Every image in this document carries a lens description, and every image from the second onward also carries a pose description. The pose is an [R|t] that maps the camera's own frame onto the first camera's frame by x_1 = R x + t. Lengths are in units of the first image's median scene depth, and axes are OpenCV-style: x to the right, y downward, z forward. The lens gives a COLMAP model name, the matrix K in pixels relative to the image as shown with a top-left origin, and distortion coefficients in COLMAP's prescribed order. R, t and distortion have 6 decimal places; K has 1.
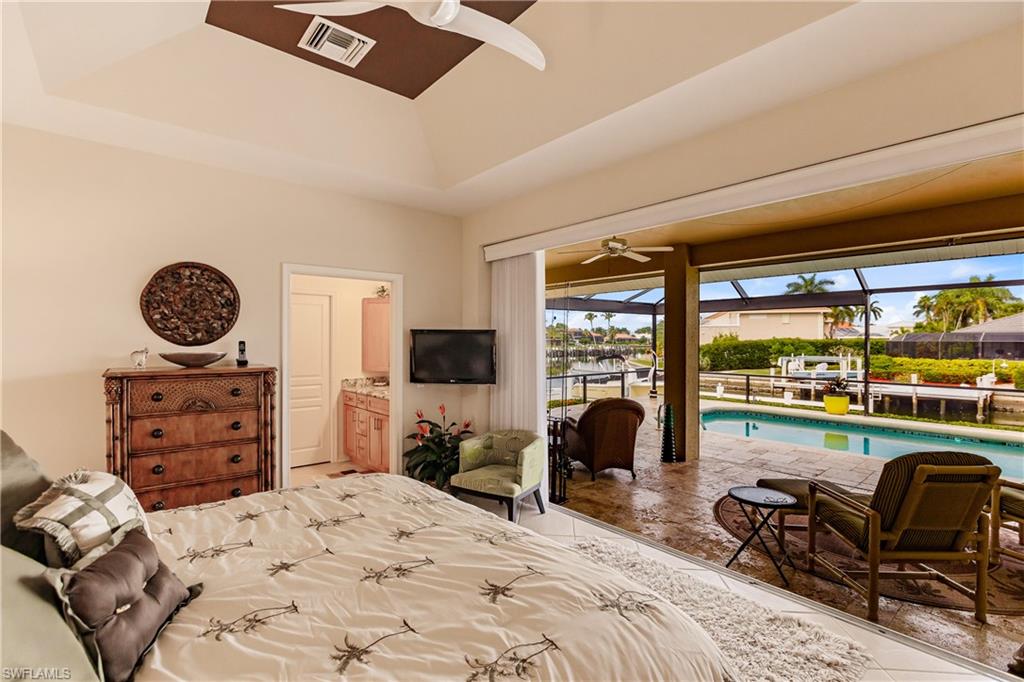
lens RADIAL K [[472.7, 0, 512.0], [0, 472.7, 338.6], [0, 0, 1]] dist [-0.001542, -0.002366]
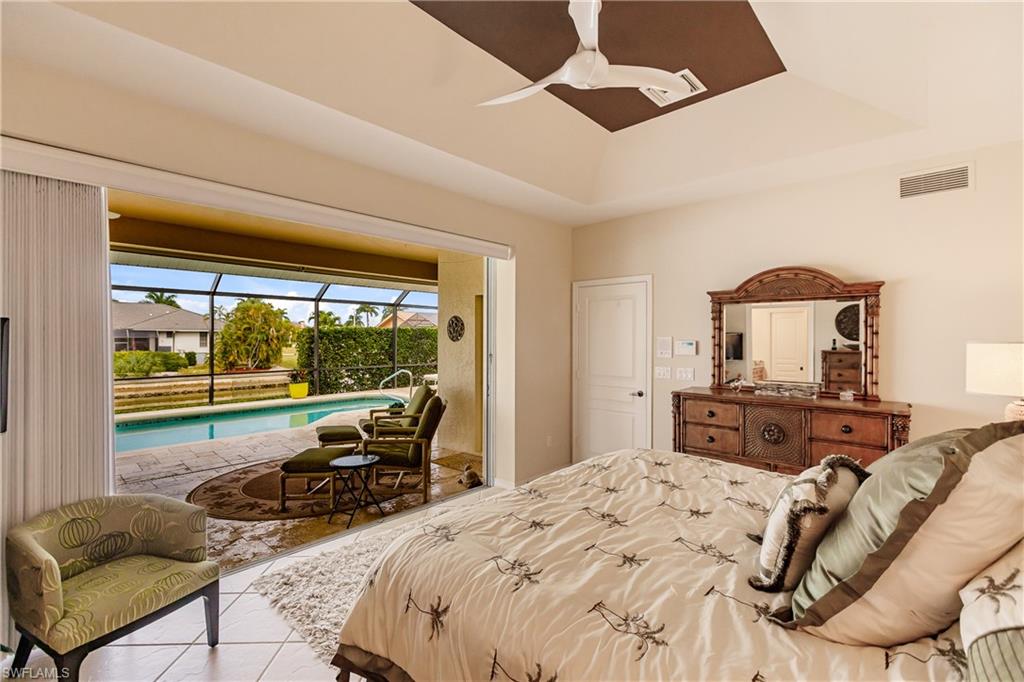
lens RADIAL K [[456.3, 0, 514.1], [0, 456.3, 347.2], [0, 0, 1]] dist [0.002585, -0.002308]
pose [[-0.130434, -0.021205, 0.991230, -0.734991], [-0.004311, 0.999774, 0.020820, -0.000925], [-0.991448, -0.001557, -0.130496, 0.735977]]
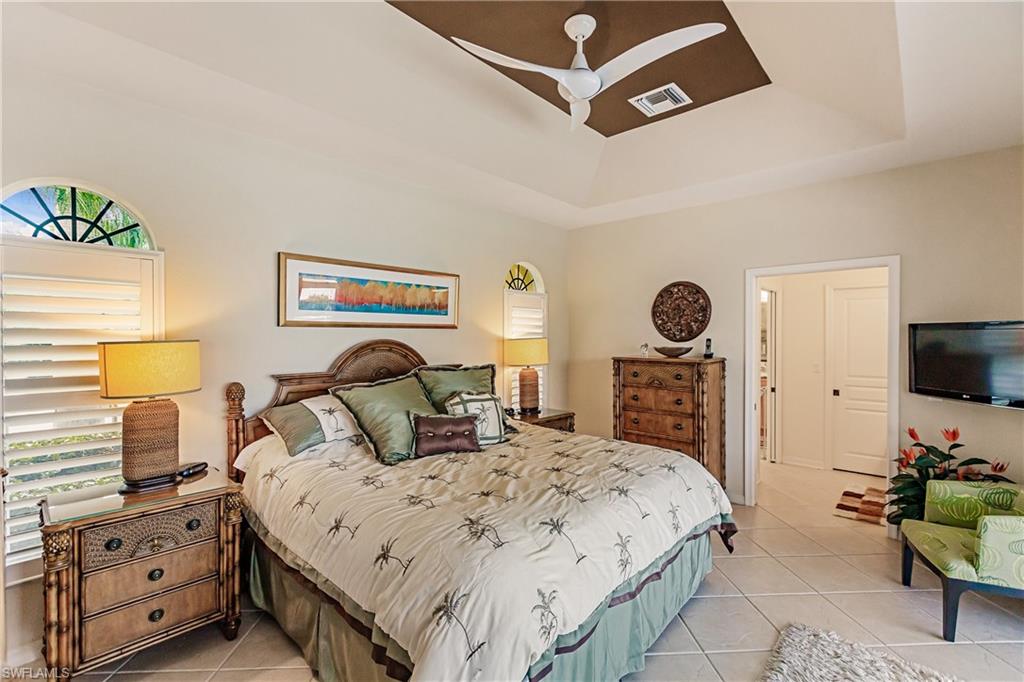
lens RADIAL K [[456.3, 0, 517.7], [0, 456.3, 340.0], [0, 0, 1]] dist [0.002585, -0.002308]
pose [[0.141155, 0.004052, -0.989979, 0.598749], [0.004231, 0.999980, 0.004696, 0.001382], [0.989978, -0.004852, 0.141135, 0.351392]]
